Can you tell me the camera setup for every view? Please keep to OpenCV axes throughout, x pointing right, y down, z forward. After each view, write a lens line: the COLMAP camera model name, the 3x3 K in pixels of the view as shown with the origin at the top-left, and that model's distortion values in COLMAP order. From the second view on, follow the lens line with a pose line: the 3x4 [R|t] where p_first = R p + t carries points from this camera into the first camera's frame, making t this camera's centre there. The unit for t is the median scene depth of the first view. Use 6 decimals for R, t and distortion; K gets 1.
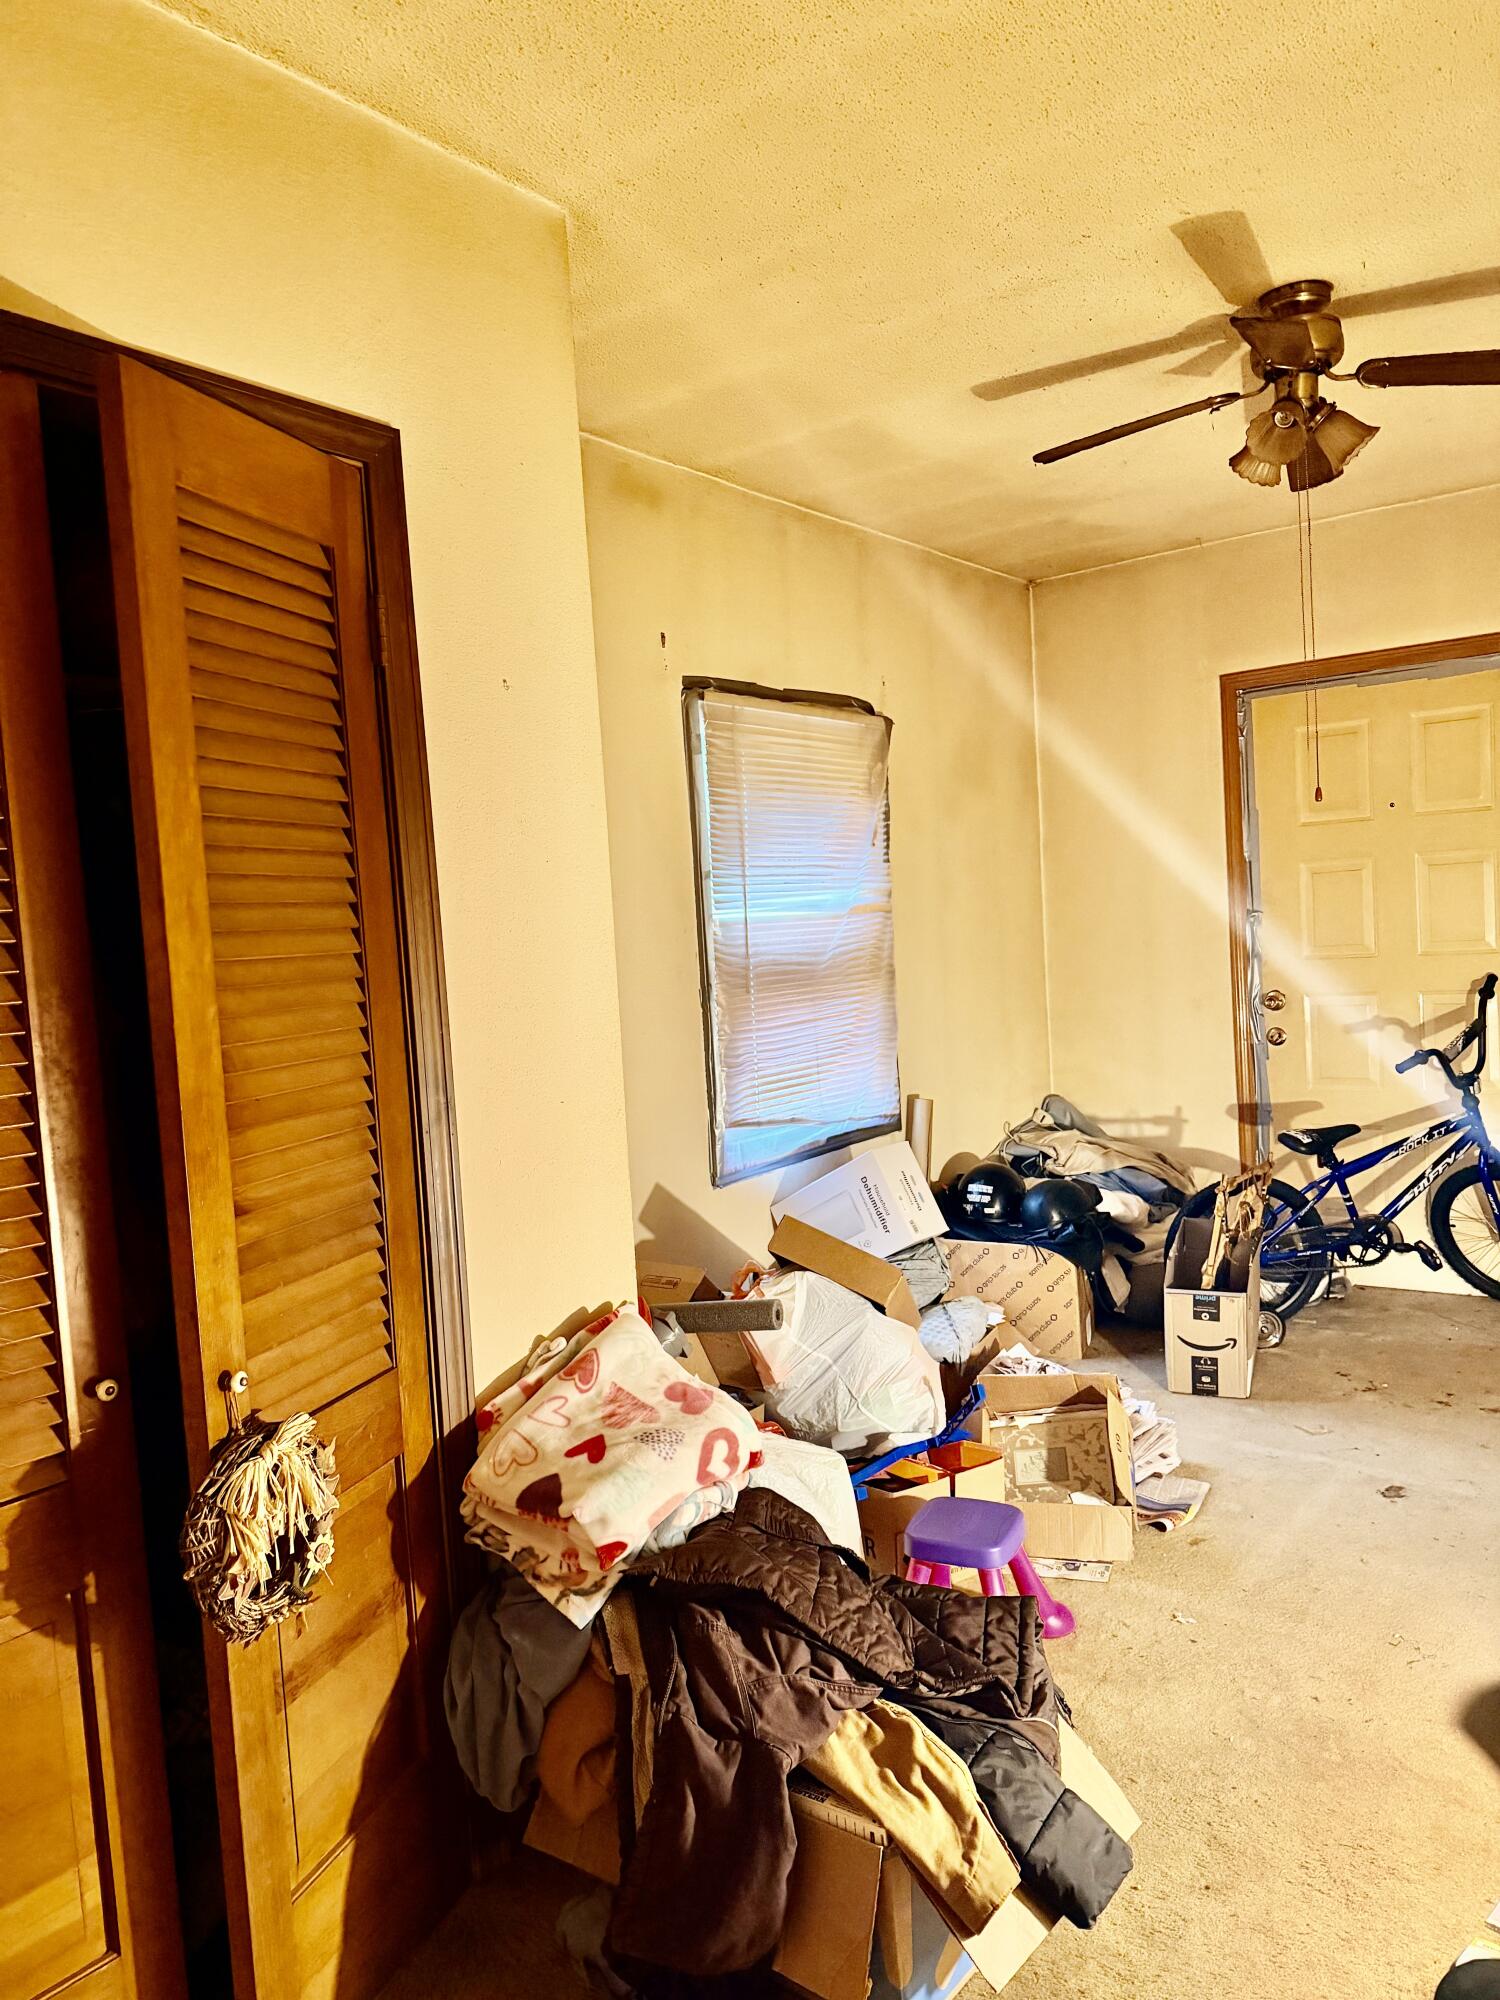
lens RADIAL K [[1397.8, 0, 750.0], [0, 1397.8, 1000.0], [0, 0, 1]] dist [0.136238, -0.202299]
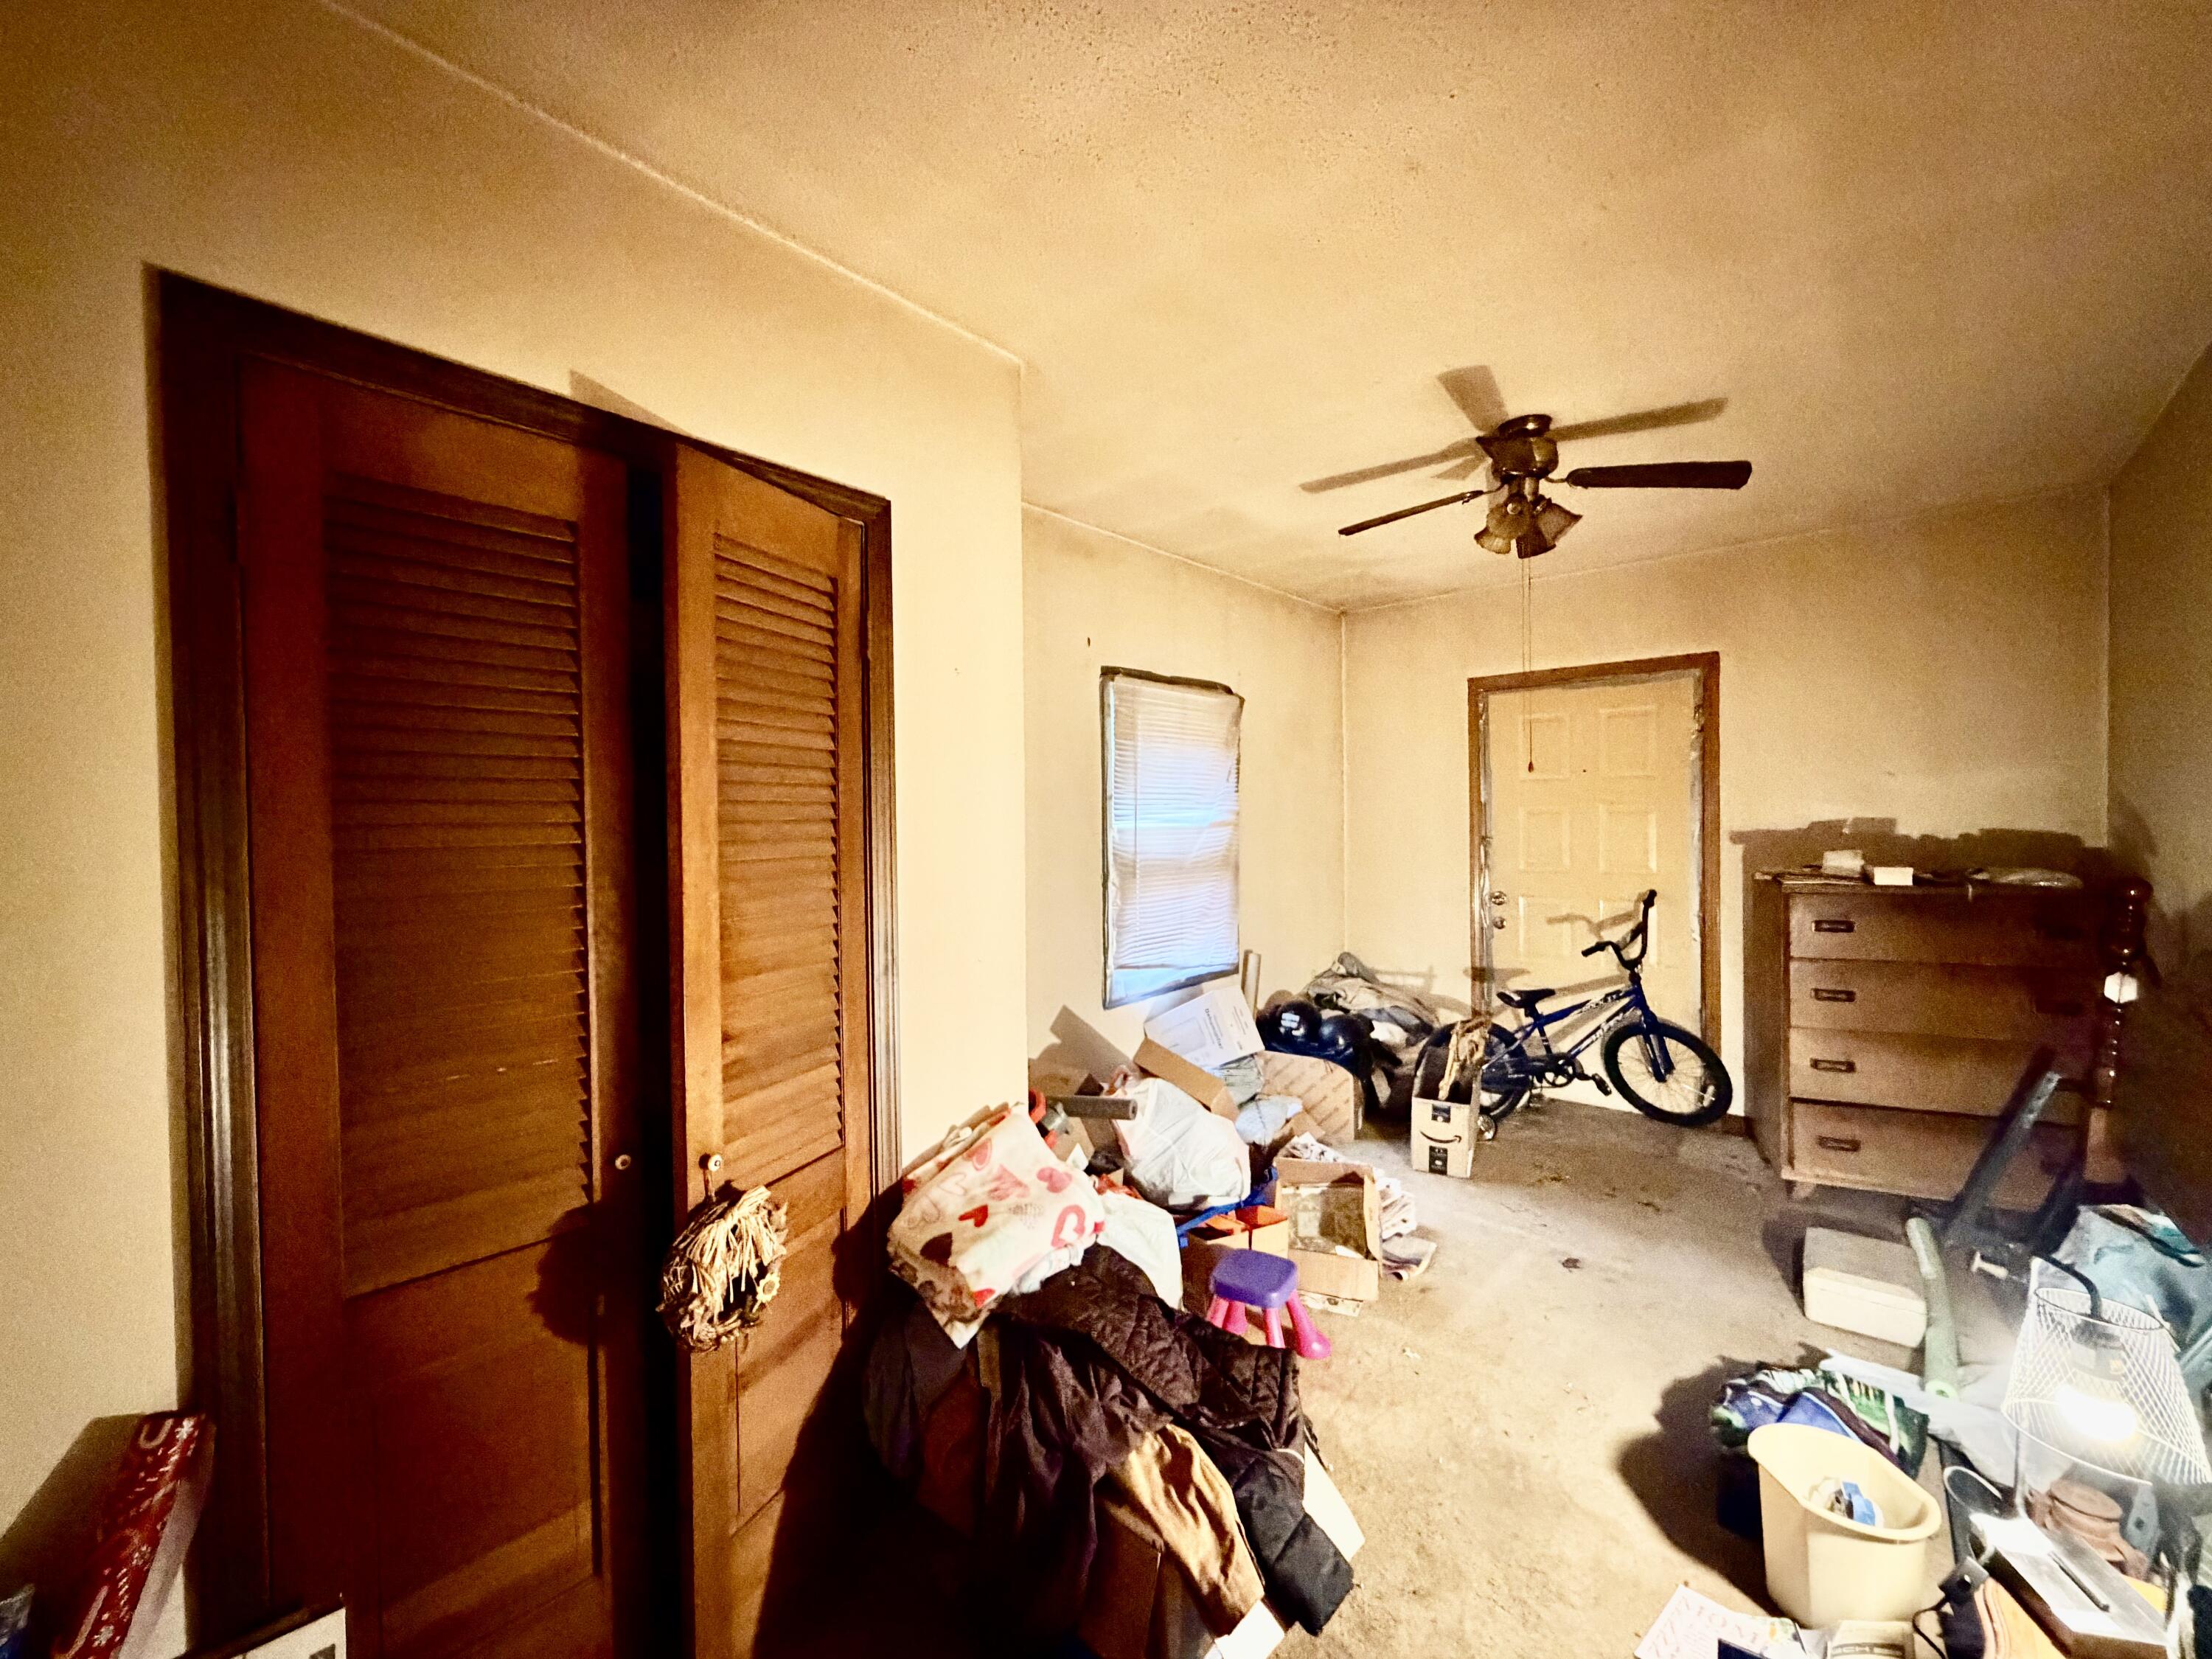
lens RADIAL K [[877.9, 0, 1095.9], [0, 877.9, 825.4], [0, 0, 1]] dist [0.010847, -0.000037]
pose [[0.995341, 0.049387, -0.082814, 0.053942], [-0.052801, 0.997822, -0.039544, -0.037296], [0.080680, 0.043733, 0.995780, 0.117695]]
